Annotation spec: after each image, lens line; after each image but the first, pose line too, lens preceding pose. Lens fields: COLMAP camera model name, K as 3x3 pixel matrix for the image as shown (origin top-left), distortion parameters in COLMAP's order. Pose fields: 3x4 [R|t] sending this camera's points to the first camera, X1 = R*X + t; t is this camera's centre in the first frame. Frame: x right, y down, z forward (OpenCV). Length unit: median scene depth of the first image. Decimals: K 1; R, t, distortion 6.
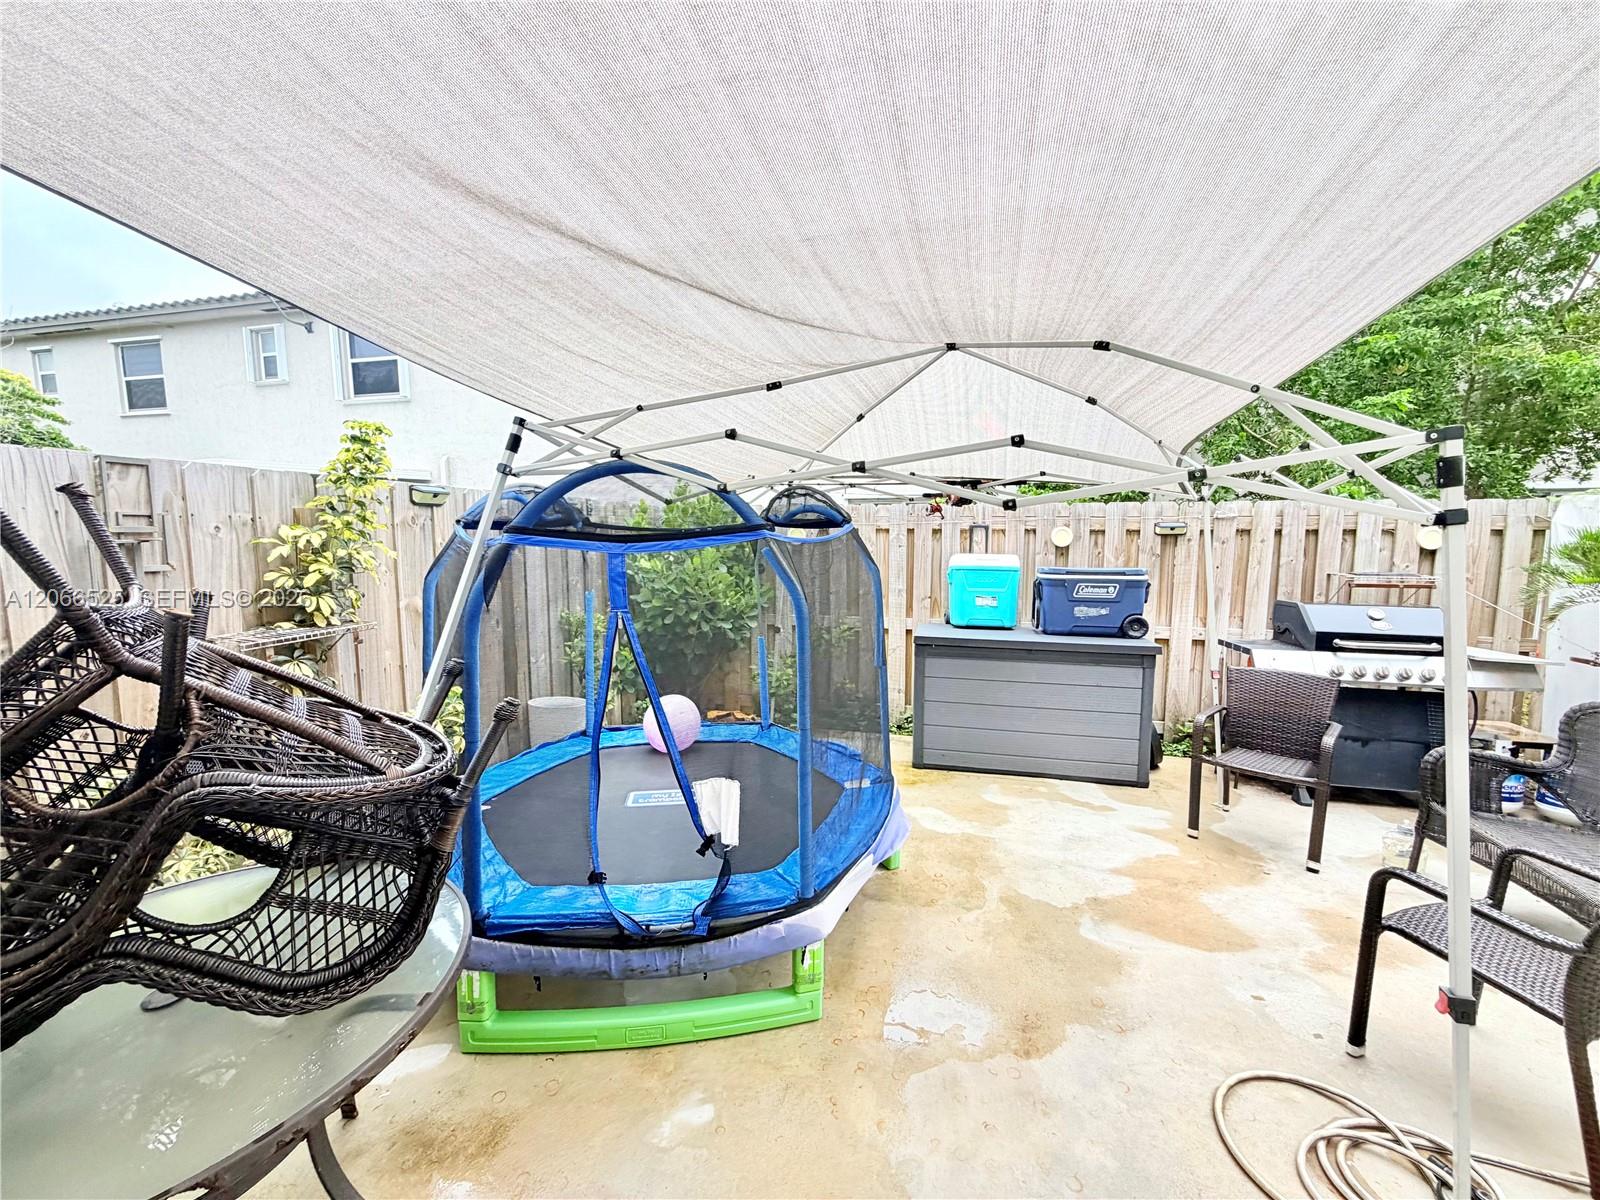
lens RADIAL K [[639.1, 0, 794.9], [0, 639.1, 599.3], [0, 0, 1]] dist [-0.000741, 0.000234]
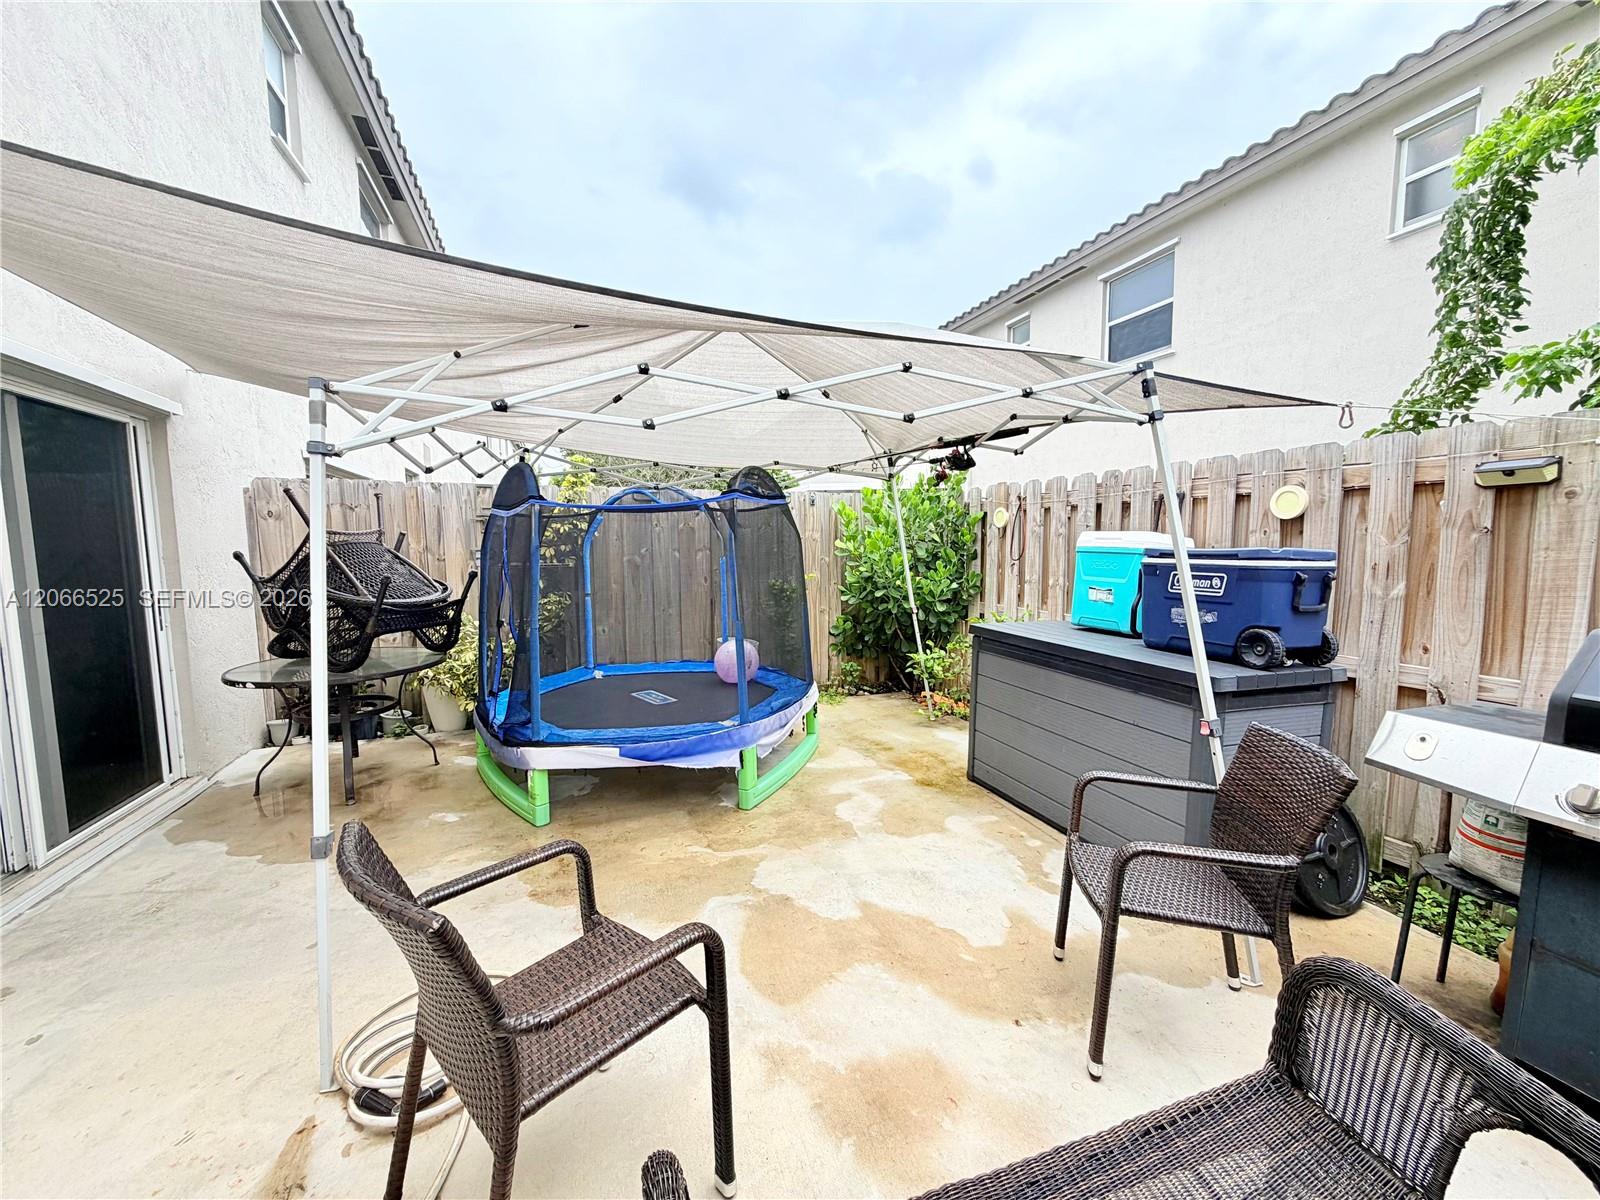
lens RADIAL K [[639.1, 0, 794.9], [0, 639.1, 599.3], [0, 0, 1]] dist [-0.000741, 0.000234]
pose [[0.543632, 0.073227, -0.836123, 0.848580], [-0.084608, 0.995894, 0.032209, 0.016497], [0.835048, 0.053233, 0.547595, 0.354880]]
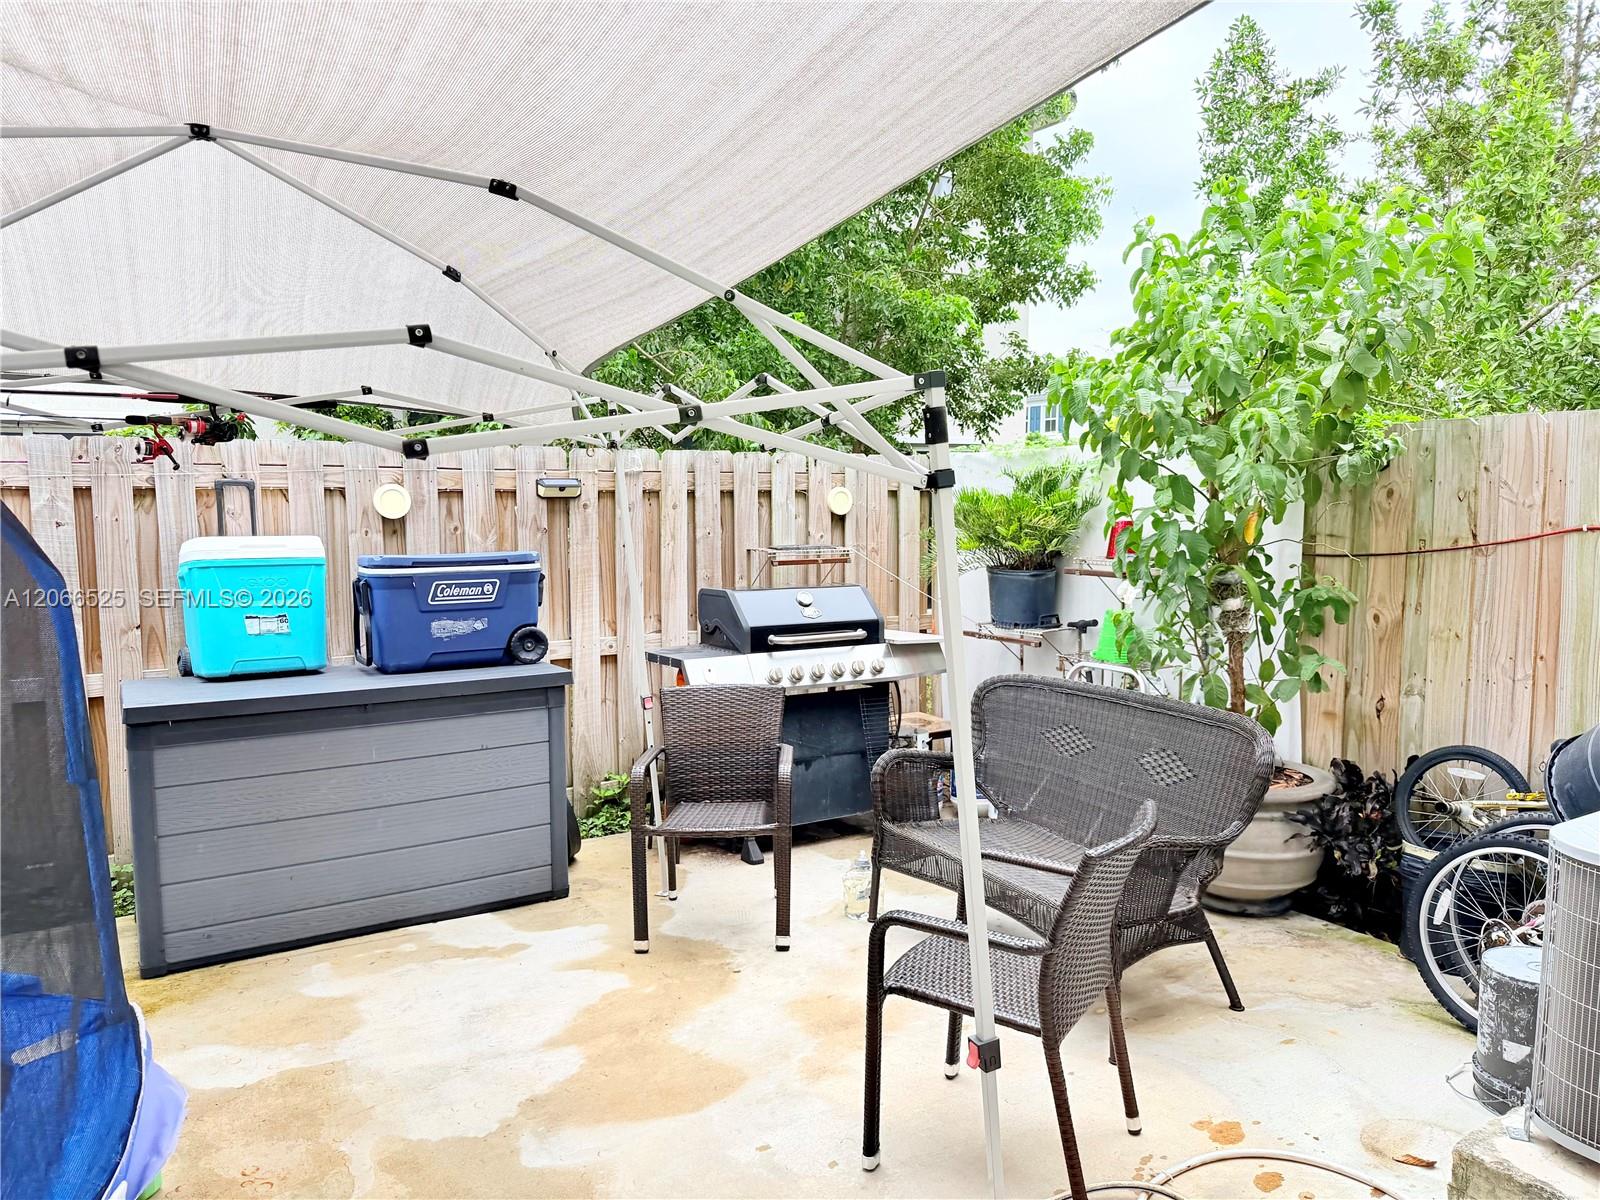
lens RADIAL K [[1116.1, 0, 806.2], [0, 1116.1, 595.4], [0, 0, 1]] dist [0.113442, -0.180131]
pose [[0.708628, -0.066934, 0.702400, -0.048862], [0.076634, 0.996902, 0.017684, -0.004438], [-0.701408, 0.041296, 0.711563, 0.023668]]
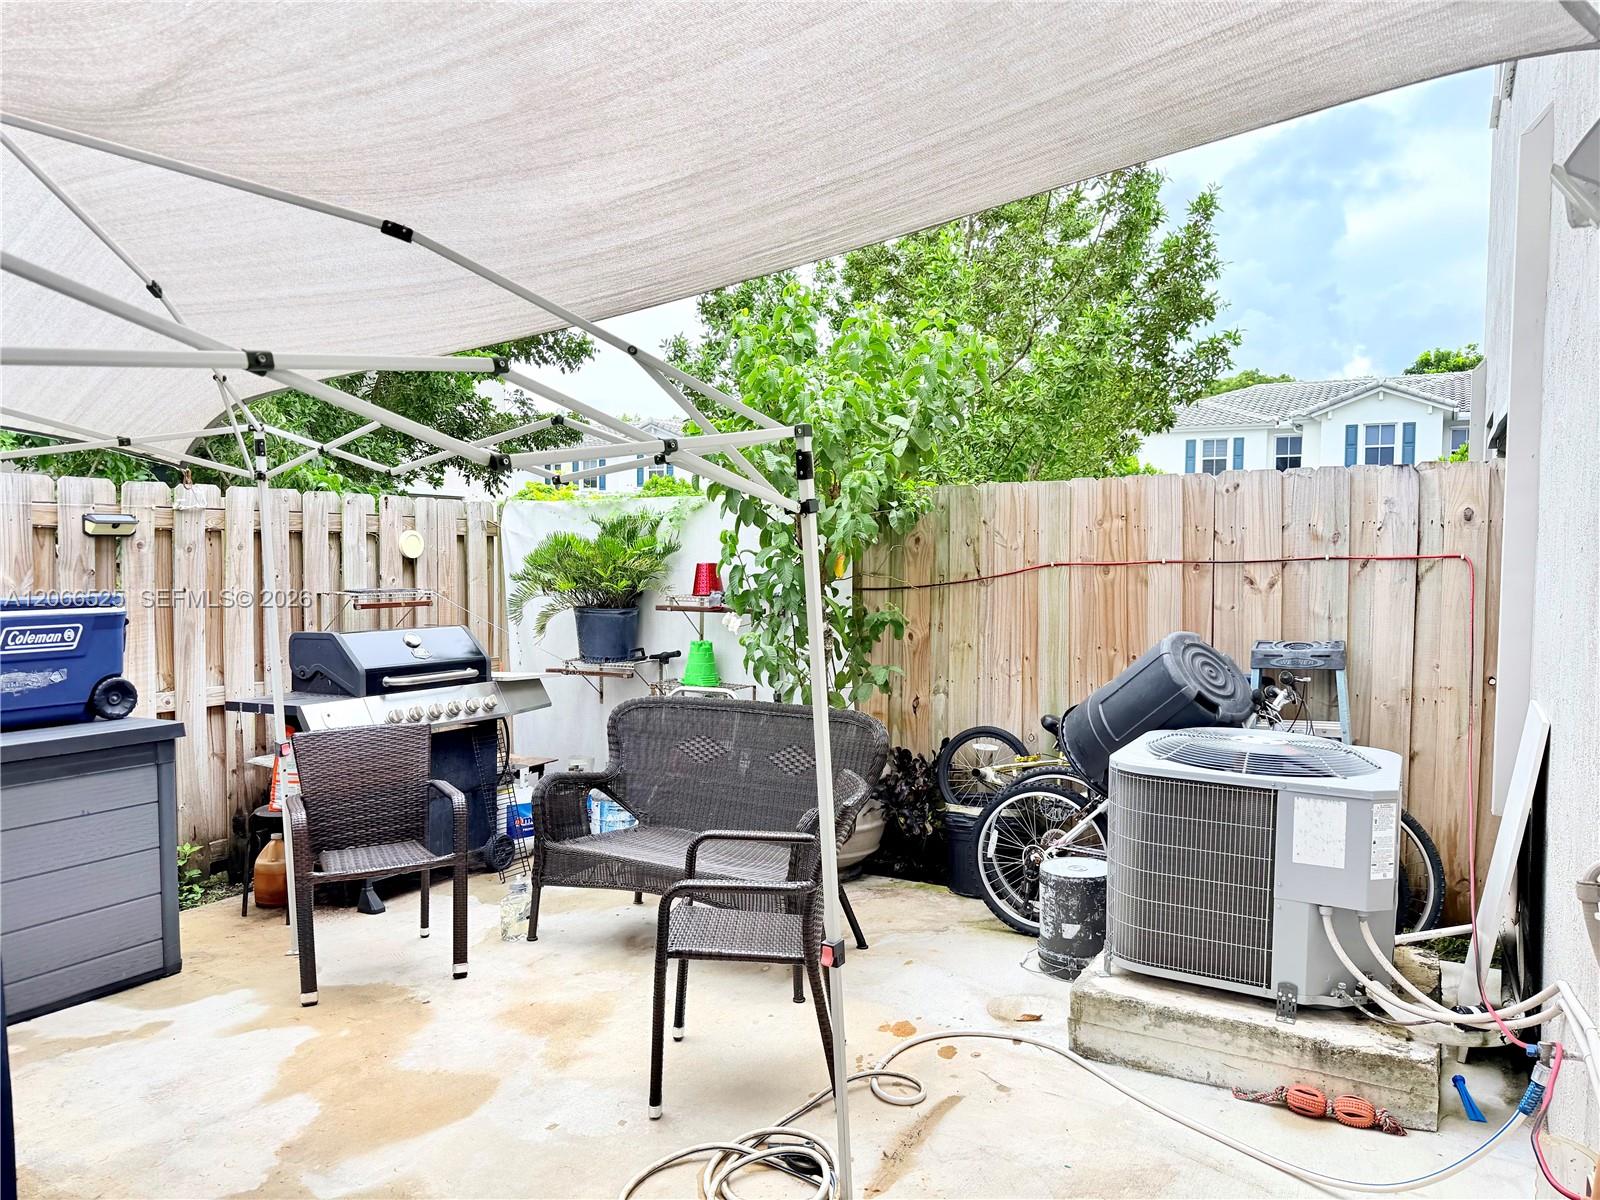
lens RADIAL K [[1116.1, 0, 806.2], [0, 1116.1, 595.4], [0, 0, 1]] dist [0.113442, -0.180131]
pose [[0.272779, -0.035196, 0.961433, -0.269483], [0.095468, 0.995389, 0.009353, 0.002634], [-0.957328, 0.089234, 0.274881, 0.154077]]
